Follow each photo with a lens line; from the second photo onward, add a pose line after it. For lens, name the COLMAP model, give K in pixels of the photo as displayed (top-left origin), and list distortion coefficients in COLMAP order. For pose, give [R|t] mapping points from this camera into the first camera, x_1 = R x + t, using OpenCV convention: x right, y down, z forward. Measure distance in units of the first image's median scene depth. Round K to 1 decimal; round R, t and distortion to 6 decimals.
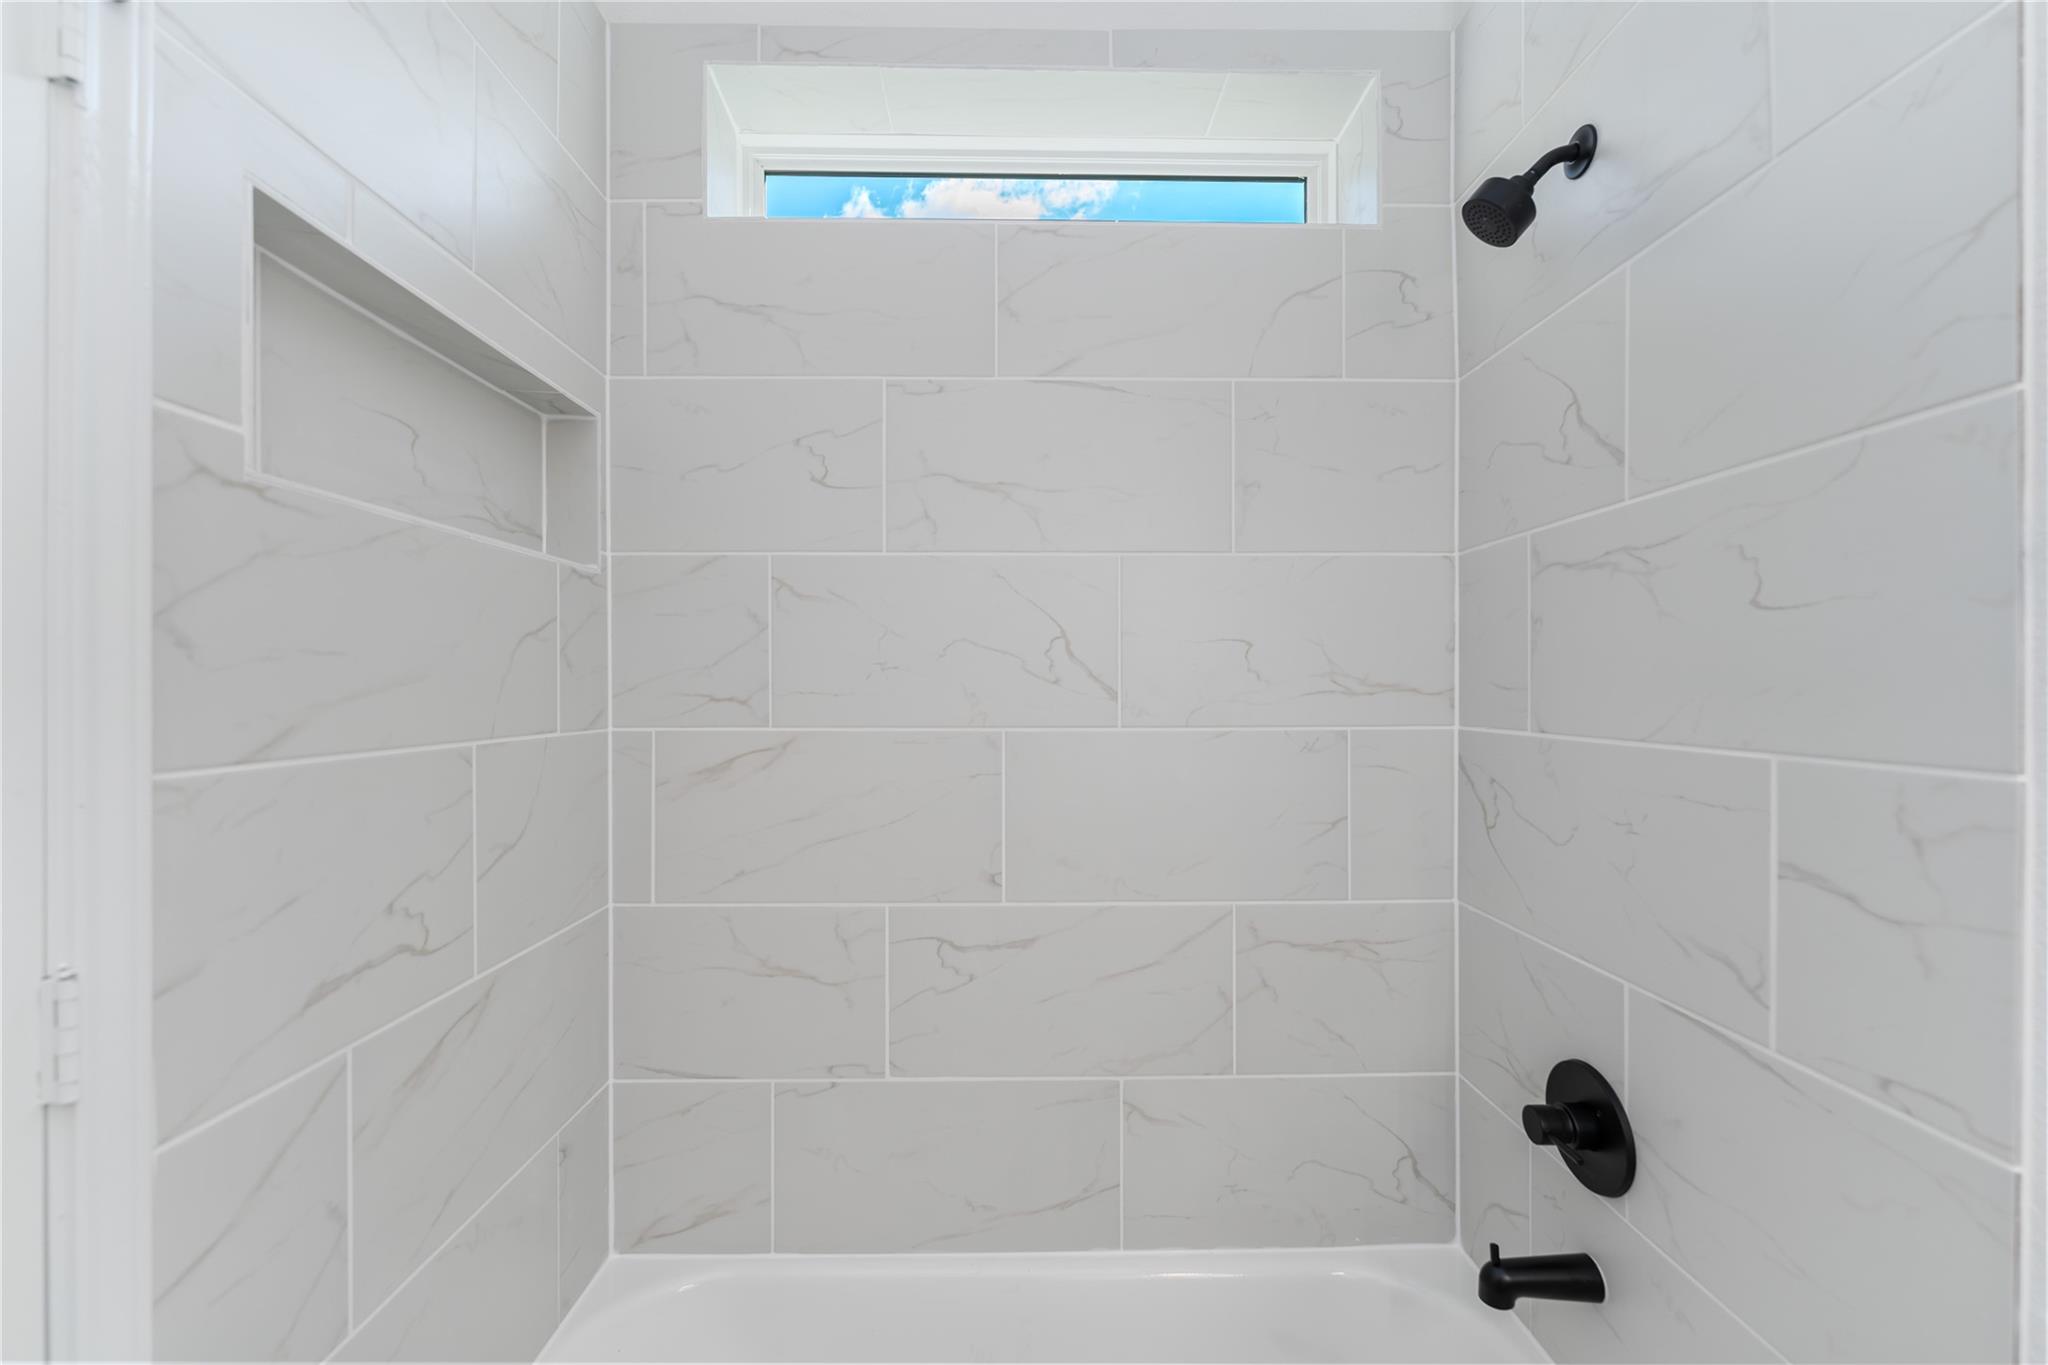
lens RADIAL K [[840.2, 0, 1026.9], [0, 840.2, 675.7], [0, 0, 1]] dist [0.004551, -0.001971]
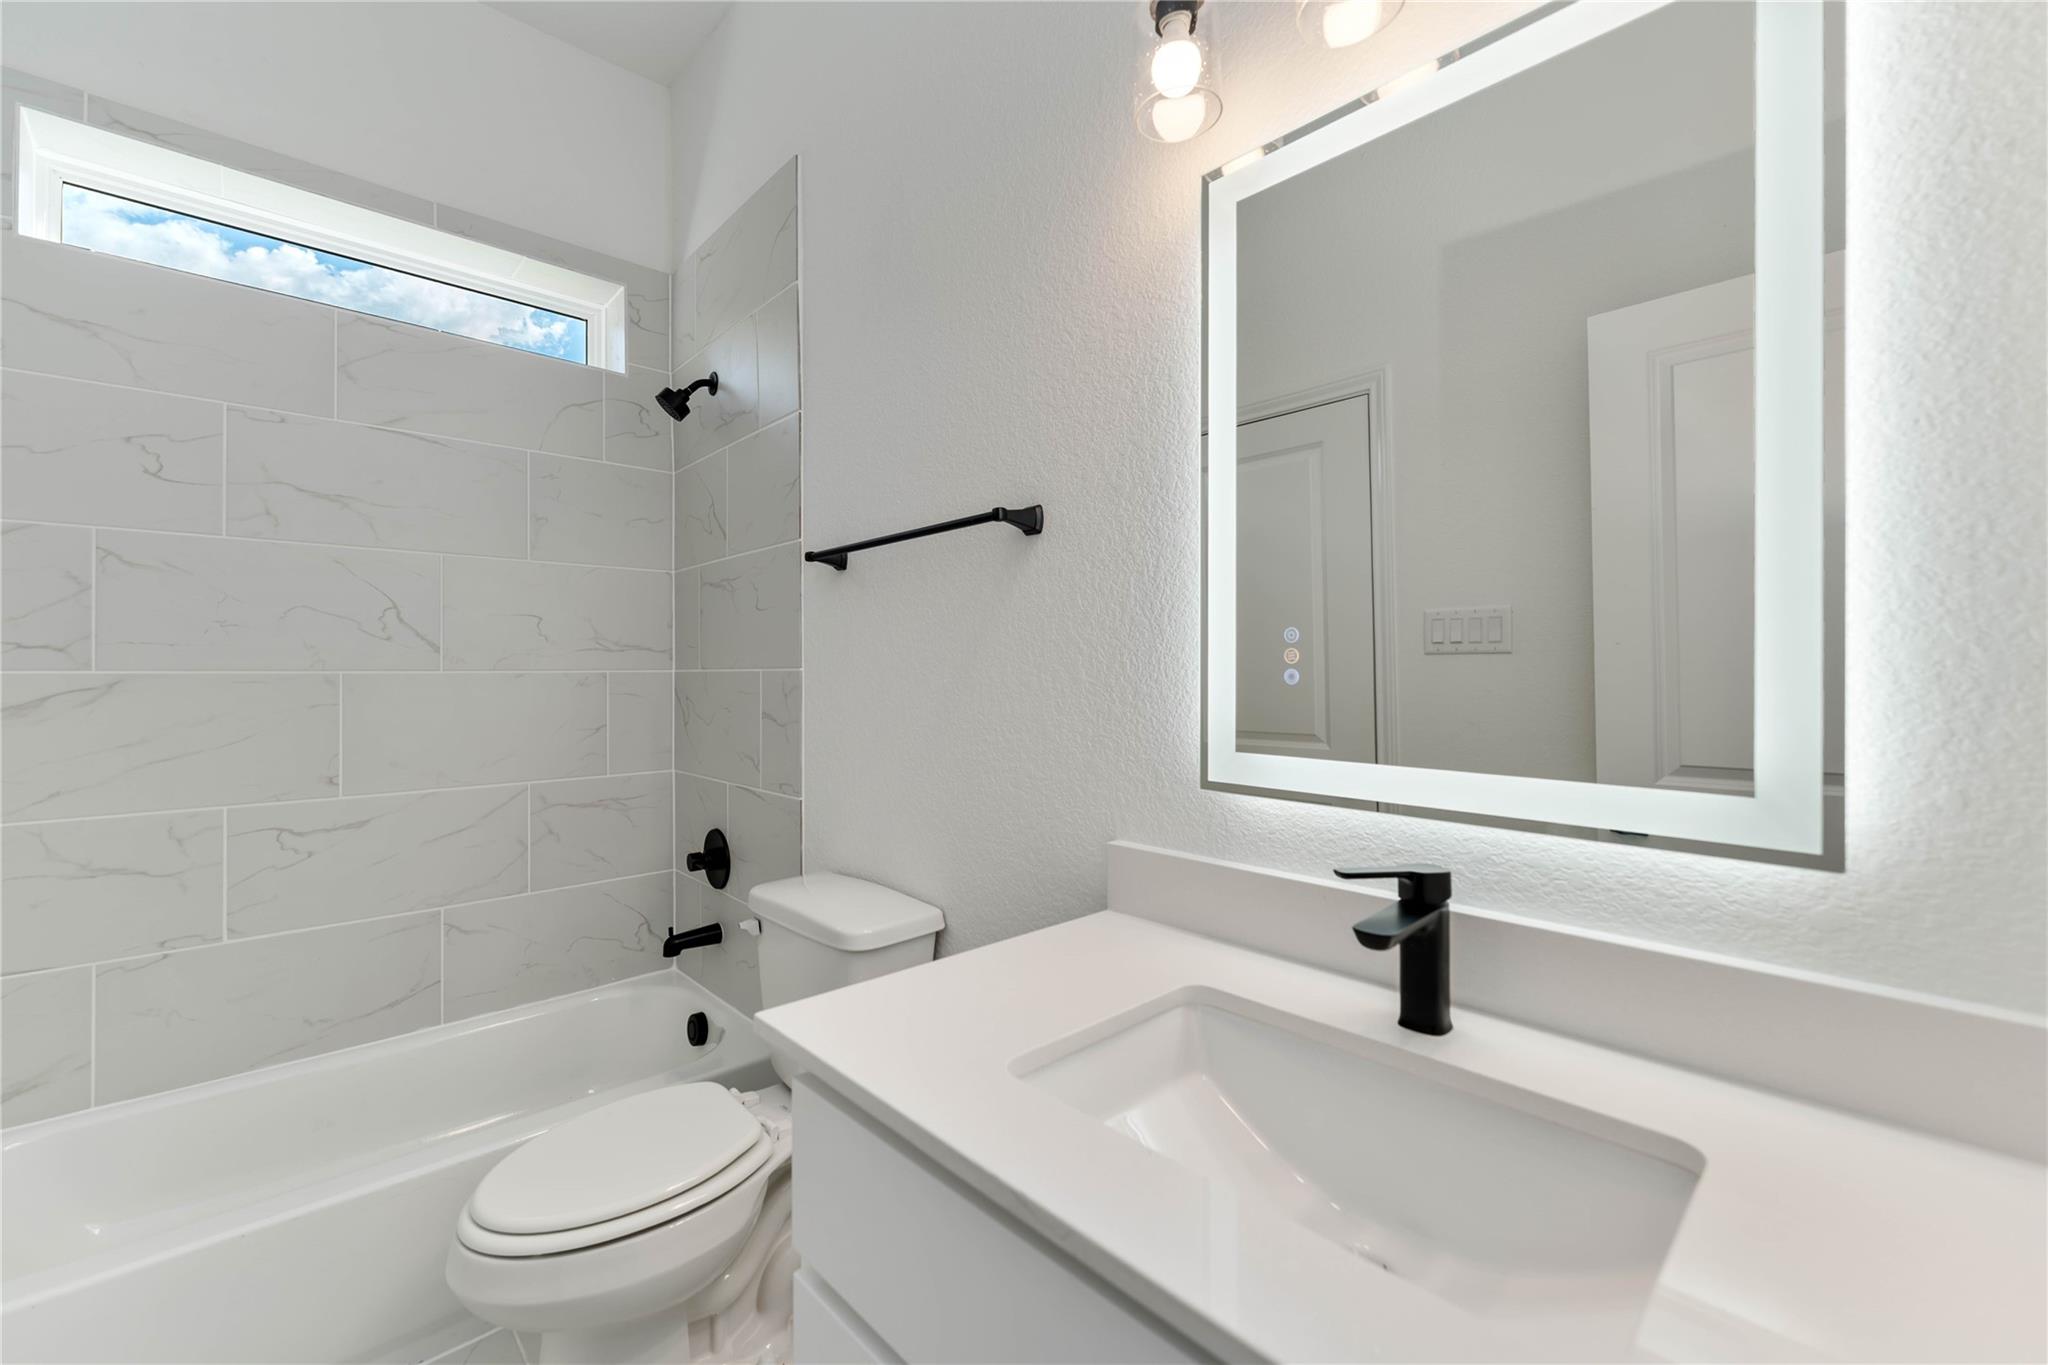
lens RADIAL K [[840.2, 0, 1018.3], [0, 840.2, 670.7], [0, 0, 1]] dist [0.004551, -0.001971]
pose [[0.752927, 0.000149, 0.658104, -0.101252], [-0.007560, 0.999936, 0.008424, 0.041429], [-0.658060, -0.011318, 0.752880, -0.791899]]
